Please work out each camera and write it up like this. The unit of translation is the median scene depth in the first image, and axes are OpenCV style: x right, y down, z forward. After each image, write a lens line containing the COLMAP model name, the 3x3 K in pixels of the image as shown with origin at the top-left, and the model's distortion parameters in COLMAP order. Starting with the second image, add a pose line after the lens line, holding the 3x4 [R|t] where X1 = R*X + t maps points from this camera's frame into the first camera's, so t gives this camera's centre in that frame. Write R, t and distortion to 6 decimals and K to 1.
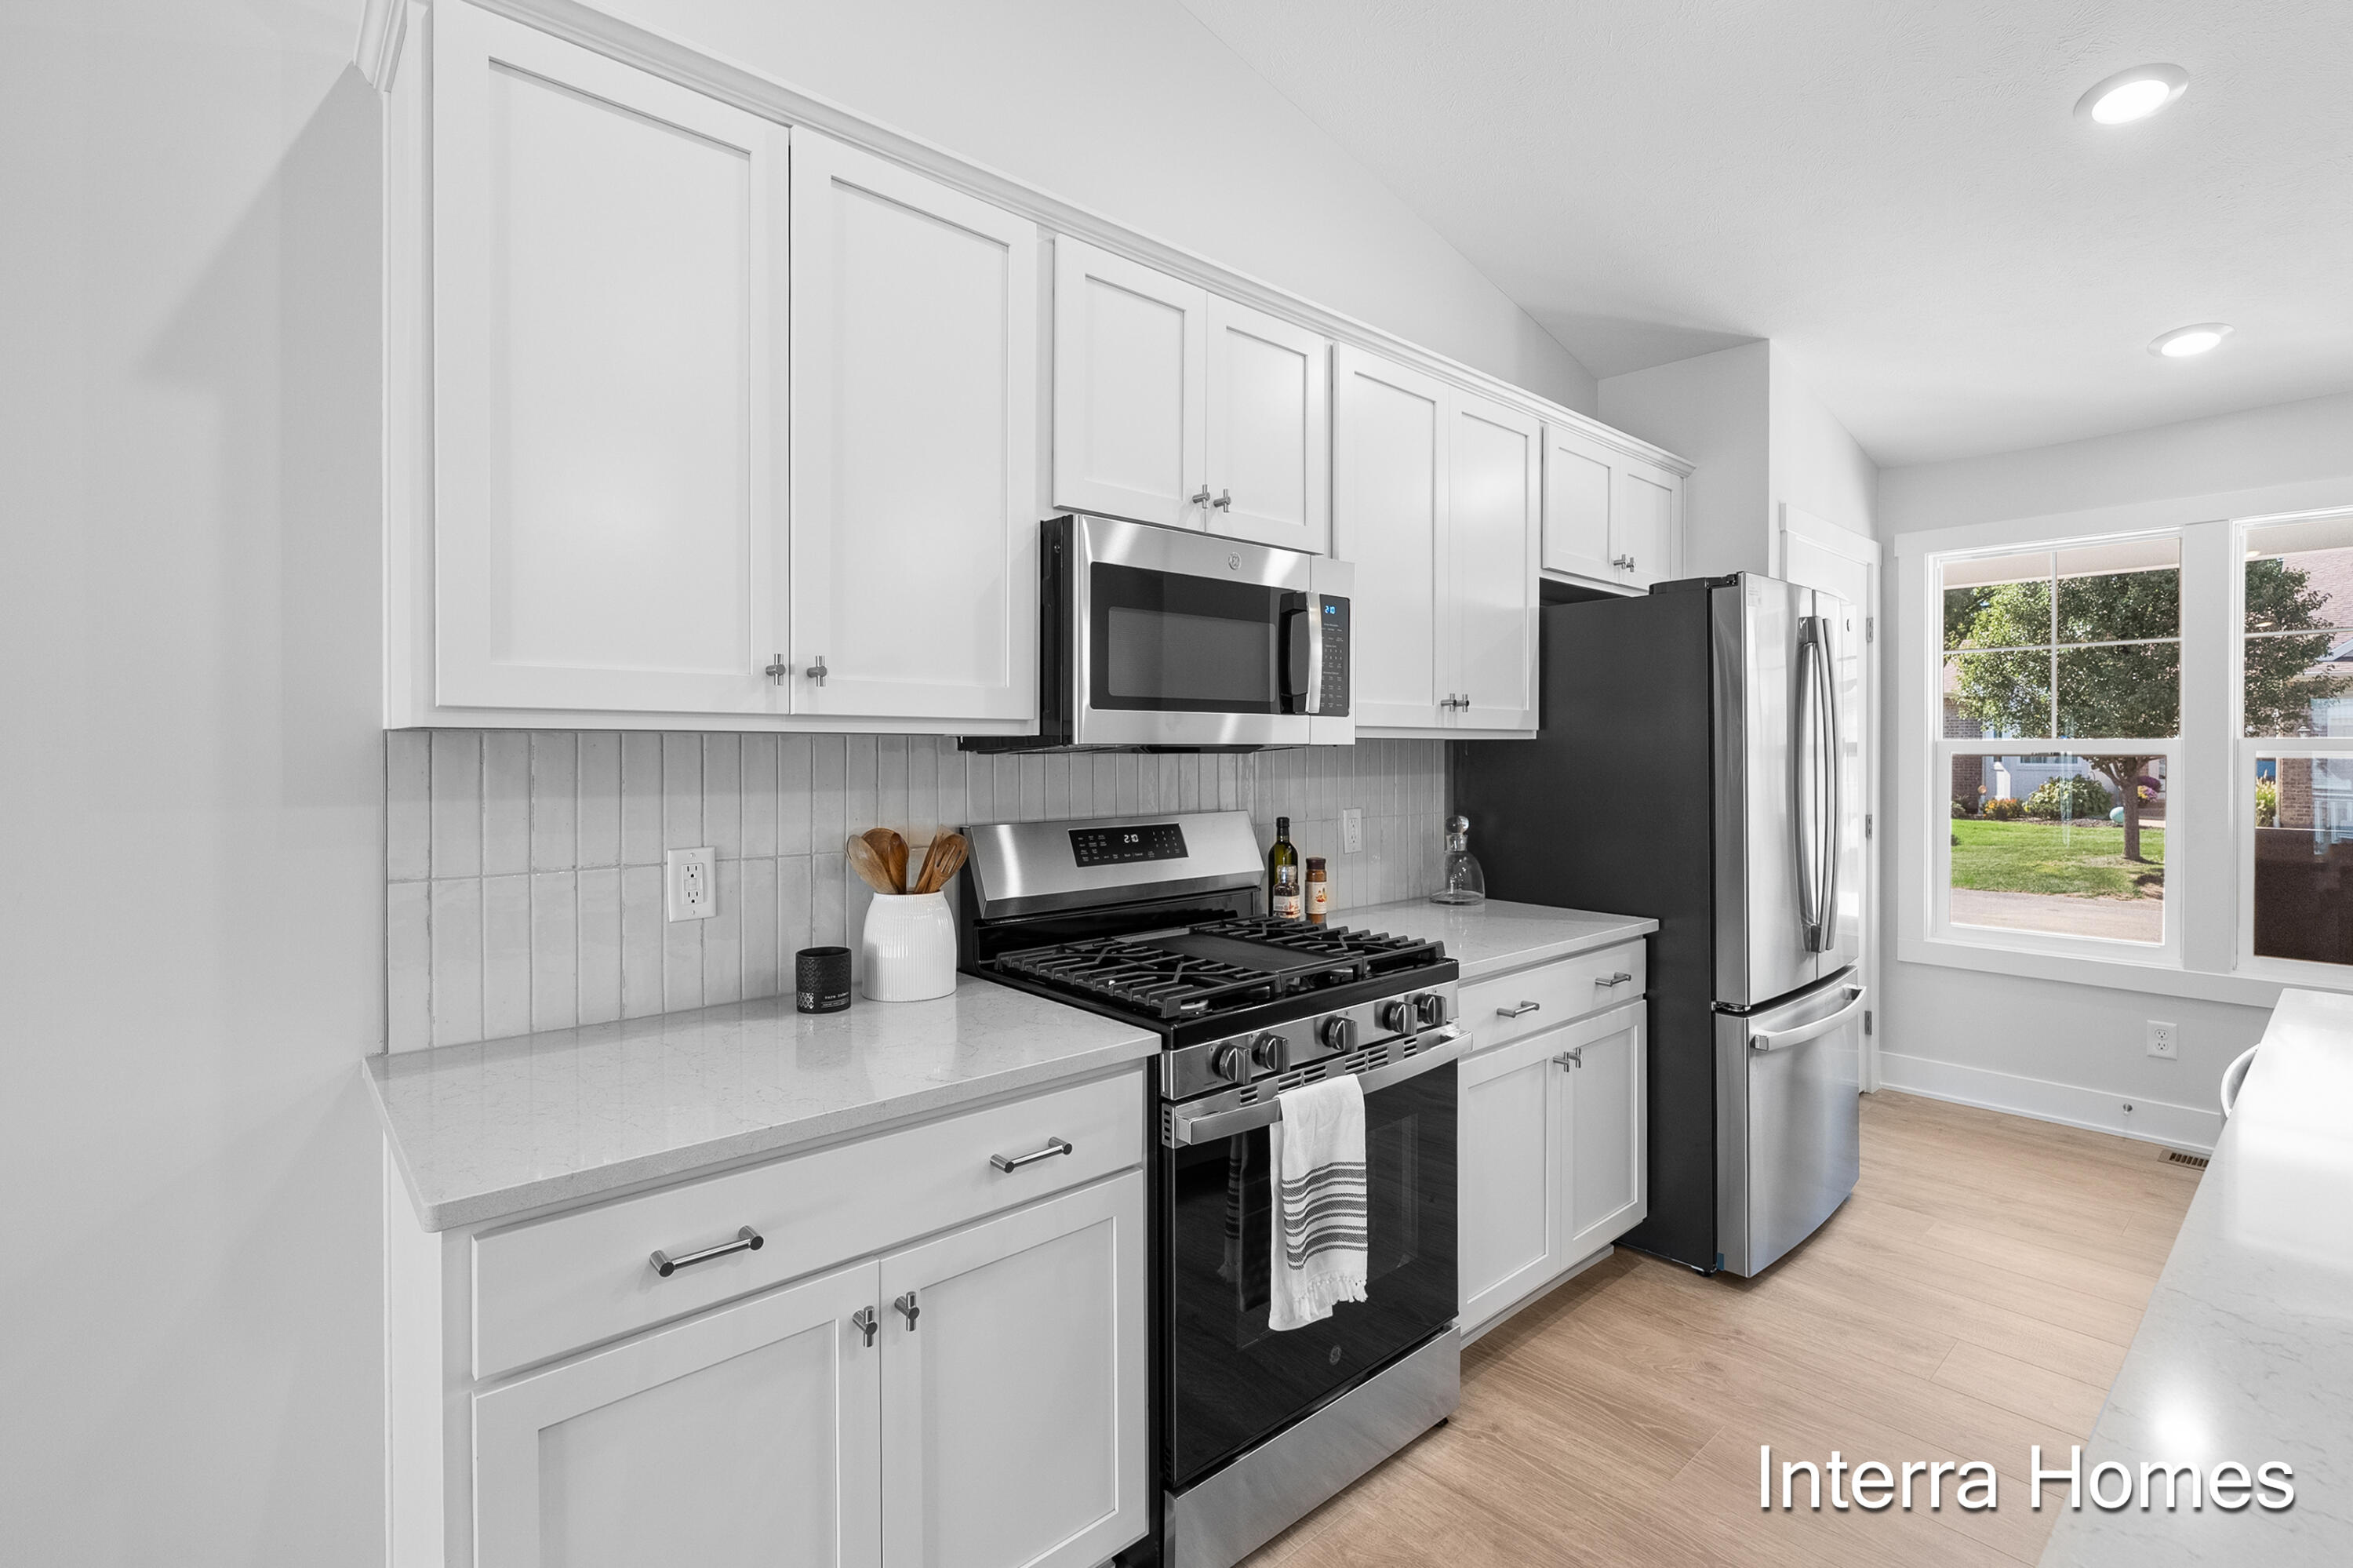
lens RADIAL K [[1072.6, 0, 1187.5], [0, 1072.6, 773.0], [0, 0, 1]] dist [-0.001181, -0.000066]
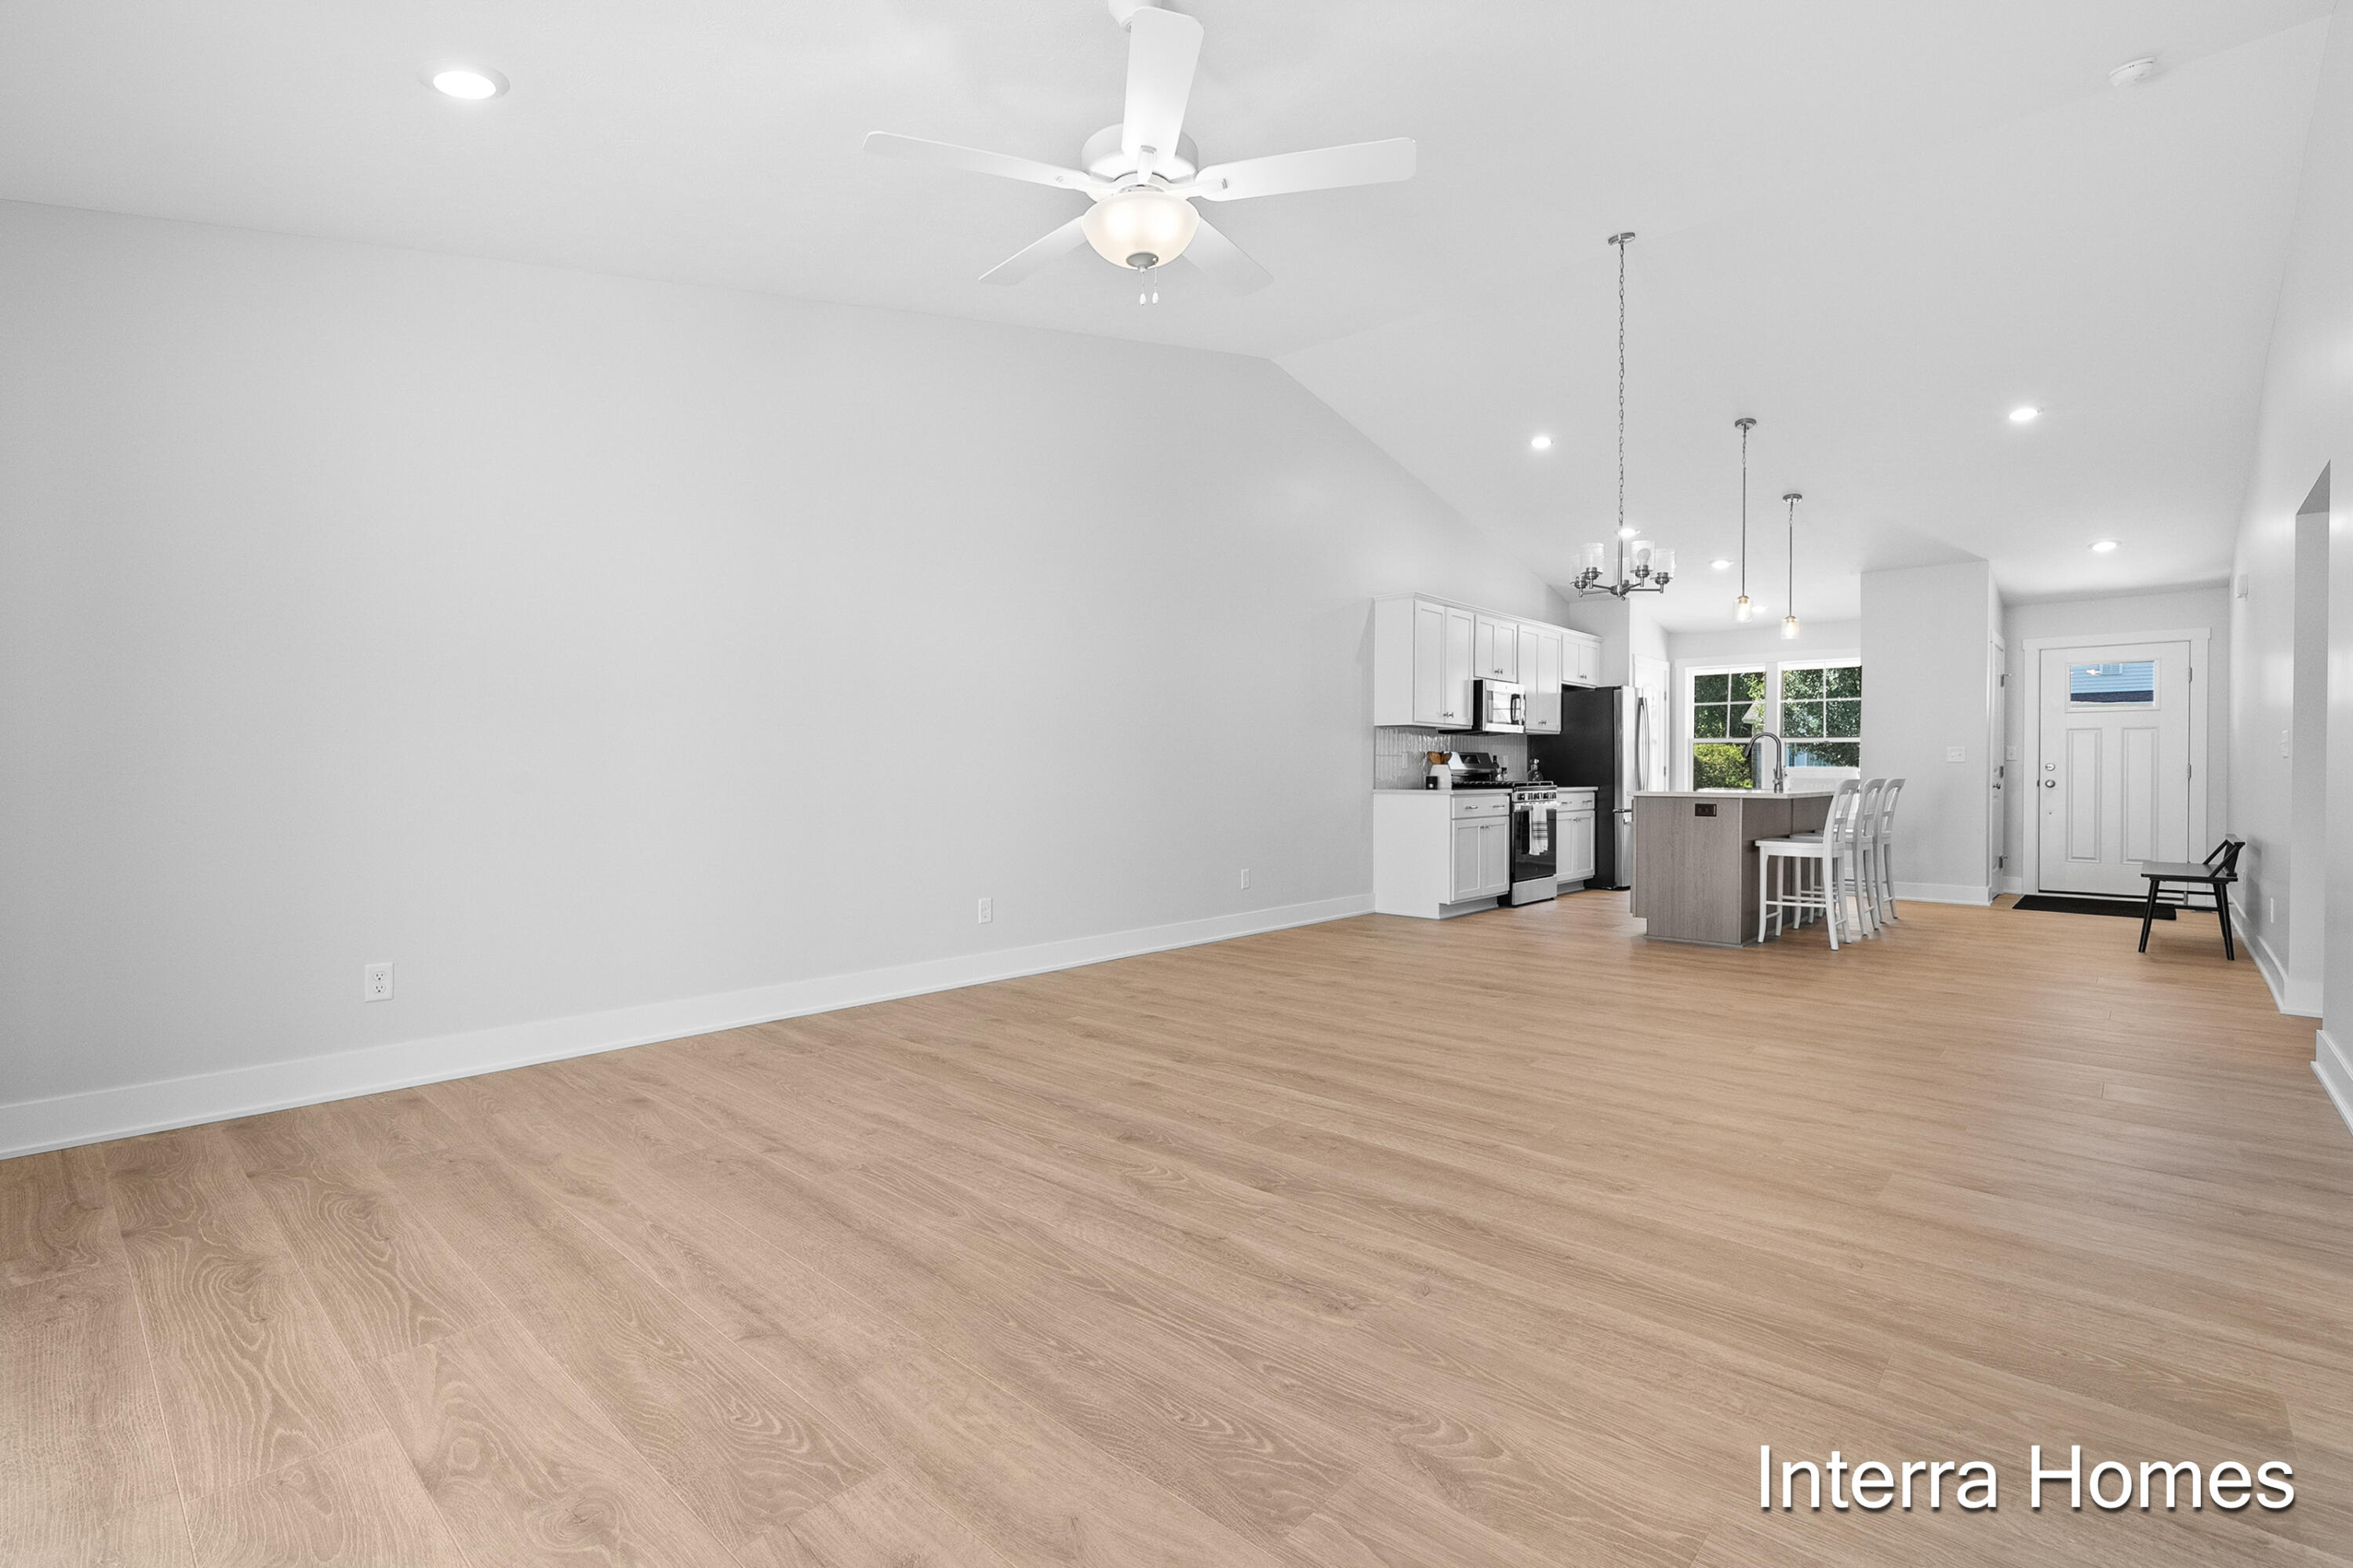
lens RADIAL K [[1072.6, 0, 1187.5], [0, 1072.6, 773.0], [0, 0, 1]] dist [-0.001181, -0.000066]
pose [[0.993906, 0.011807, 0.109601, -1.164981], [-0.011207, 0.999919, -0.006087, 0.121304], [-0.109664, 0.004822, 0.993957, -2.124703]]
